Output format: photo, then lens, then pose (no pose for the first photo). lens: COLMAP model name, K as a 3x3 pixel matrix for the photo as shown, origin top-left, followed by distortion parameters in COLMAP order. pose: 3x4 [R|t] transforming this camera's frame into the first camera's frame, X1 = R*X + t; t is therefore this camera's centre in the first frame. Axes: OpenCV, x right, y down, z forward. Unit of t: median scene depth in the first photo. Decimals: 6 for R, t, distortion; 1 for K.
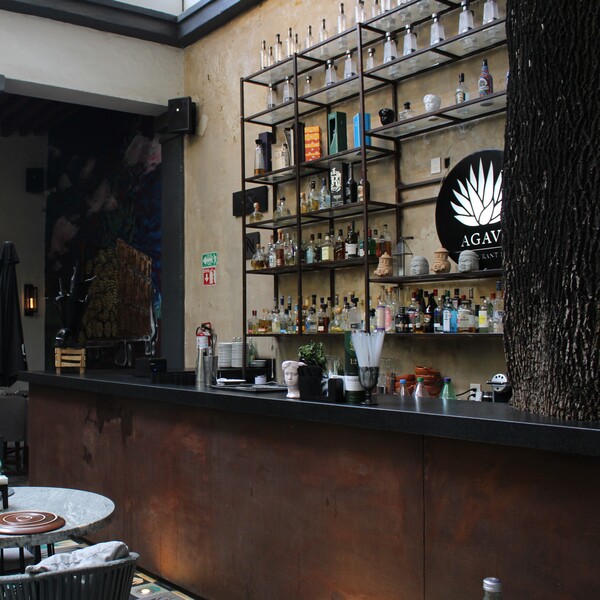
lens RADIAL K [[729.0, 0, 184.8], [0, 729.0, 299.2], [0, 0, 1]] dist [-0.169449, 0.186854]
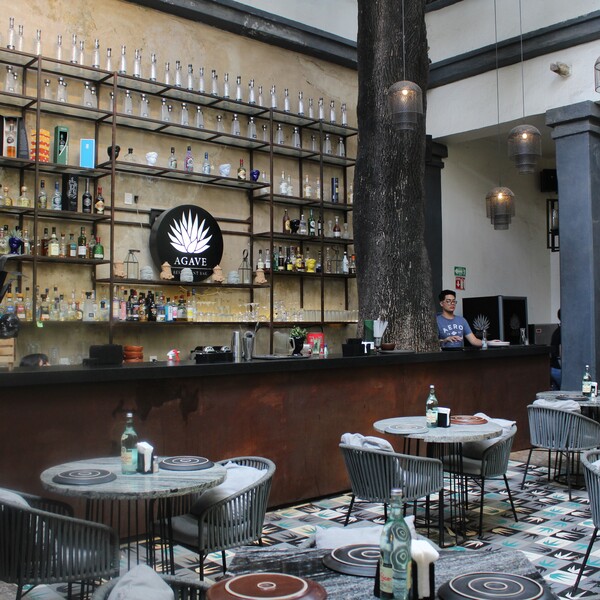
lens RADIAL K [[708.6, 0, 278.9], [0, 708.6, 300.3], [0, 0, 1]] dist [-0.138321, 0.044831]
pose [[-0.100153, 0.032825, 0.994430, -0.945248], [-0.048325, 0.998116, -0.037813, 0.040912], [-0.993798, -0.051843, -0.098378, 0.787041]]
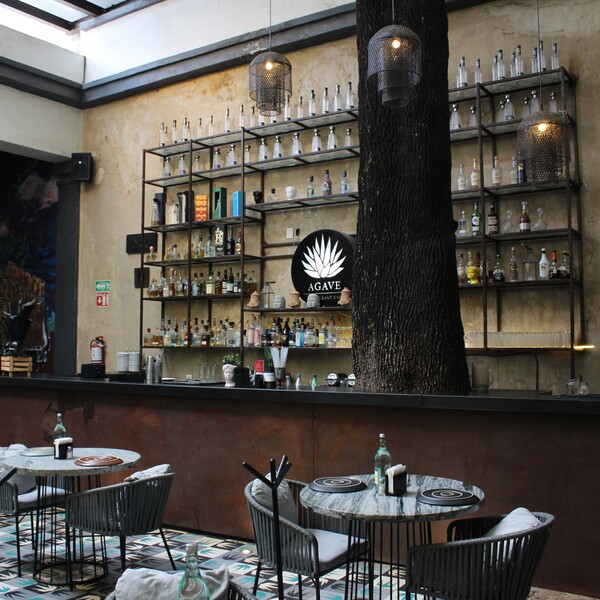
lens RADIAL K [[708.6, 0, 278.9], [0, 708.6, 300.3], [0, 0, 1]] dist [-0.138321, 0.044831]
pose [[0.917035, 0.029298, 0.397729, -0.230861], [-0.023964, 0.999544, -0.018376, -0.020272], [-0.398086, 0.007320, 0.917319, -0.309804]]
